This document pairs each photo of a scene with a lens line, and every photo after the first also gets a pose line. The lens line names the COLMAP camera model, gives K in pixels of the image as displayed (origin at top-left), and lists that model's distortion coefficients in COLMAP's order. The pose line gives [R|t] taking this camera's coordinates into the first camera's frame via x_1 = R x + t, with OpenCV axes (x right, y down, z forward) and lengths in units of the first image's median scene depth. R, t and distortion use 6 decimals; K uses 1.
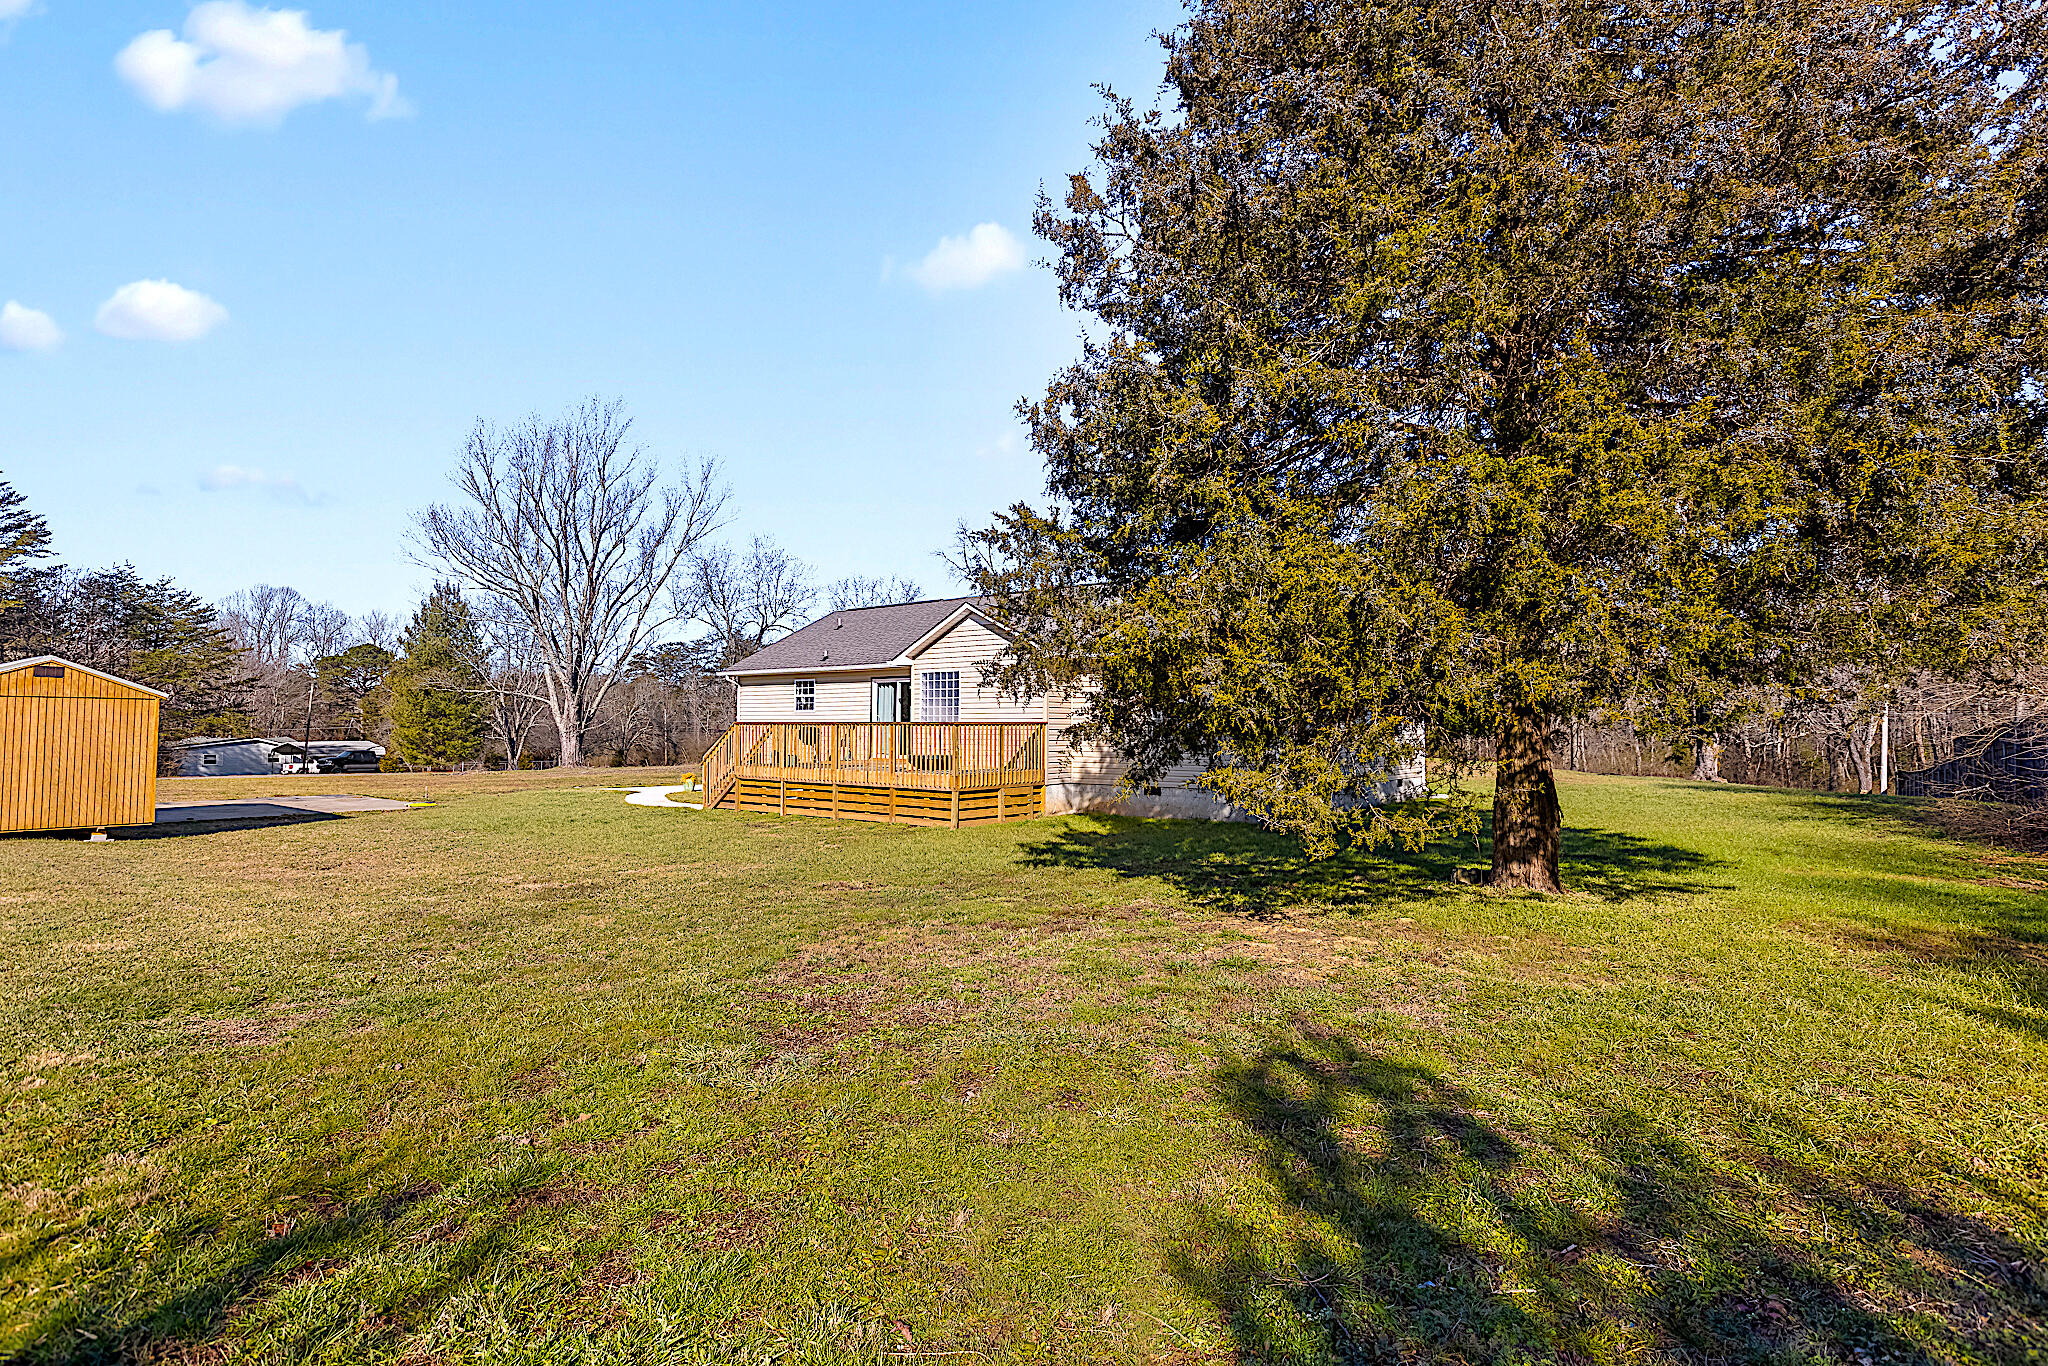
lens RADIAL K [[1060.6, 0, 1024.0], [0, 1060.6, 683.0], [0, 0, 1]] dist [-0.000604, -0.000244]
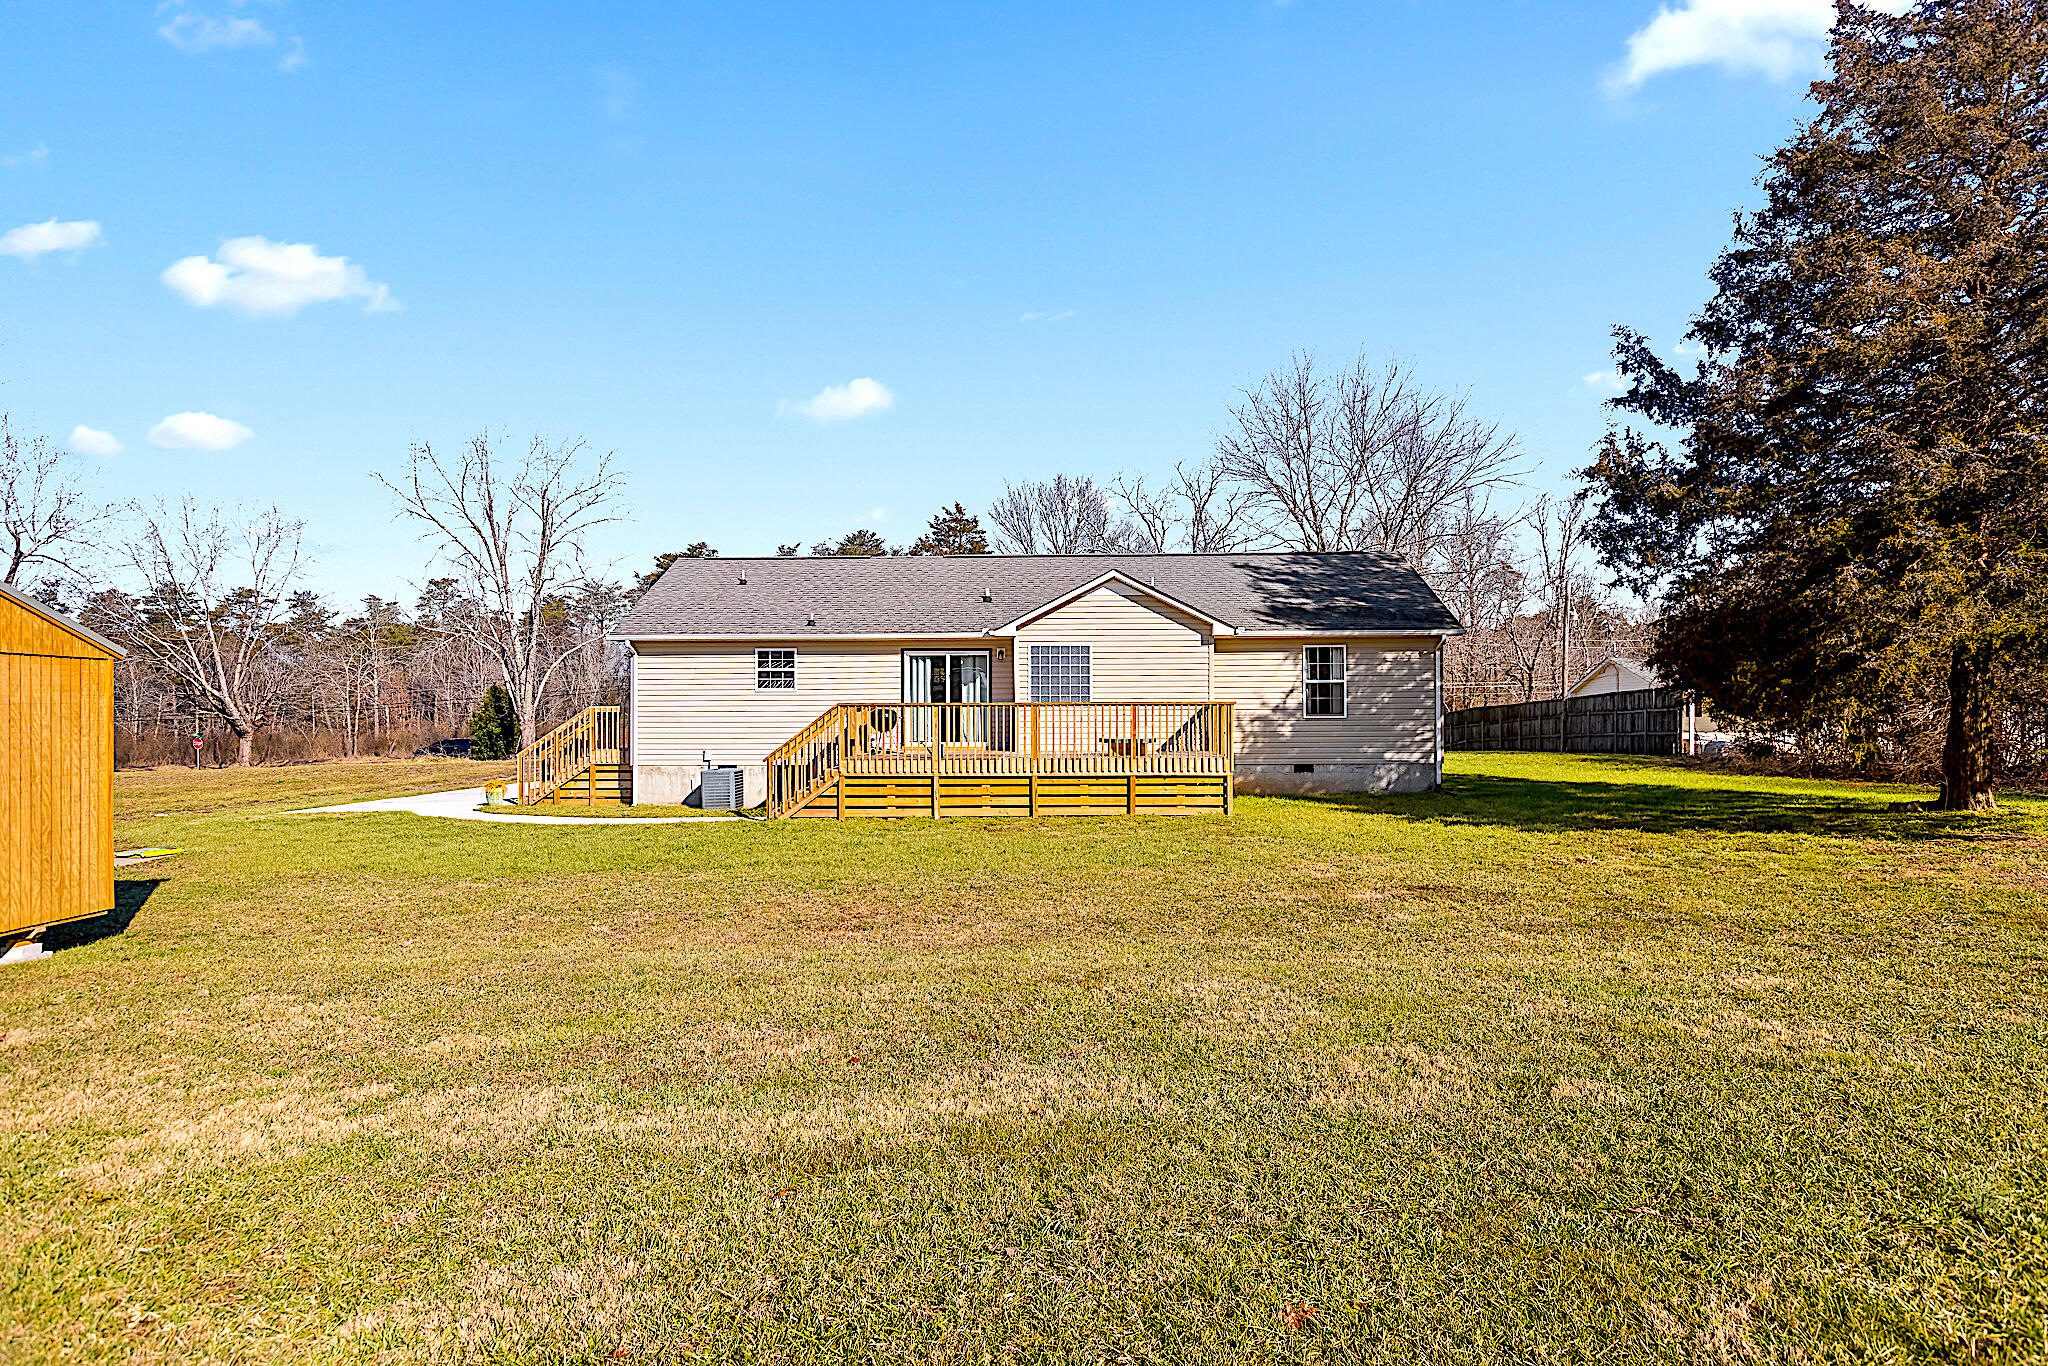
lens RADIAL K [[1184.9, 0, 1024.0], [0, 1184.9, 683.0], [0, 0, 1]] dist [-0.001615, -0.000324]
pose [[0.778035, 0.004217, 0.628207, -0.704338], [-0.016998, 0.999753, 0.014341, 0.007181], [-0.627991, -0.021836, 0.777914, 0.246808]]
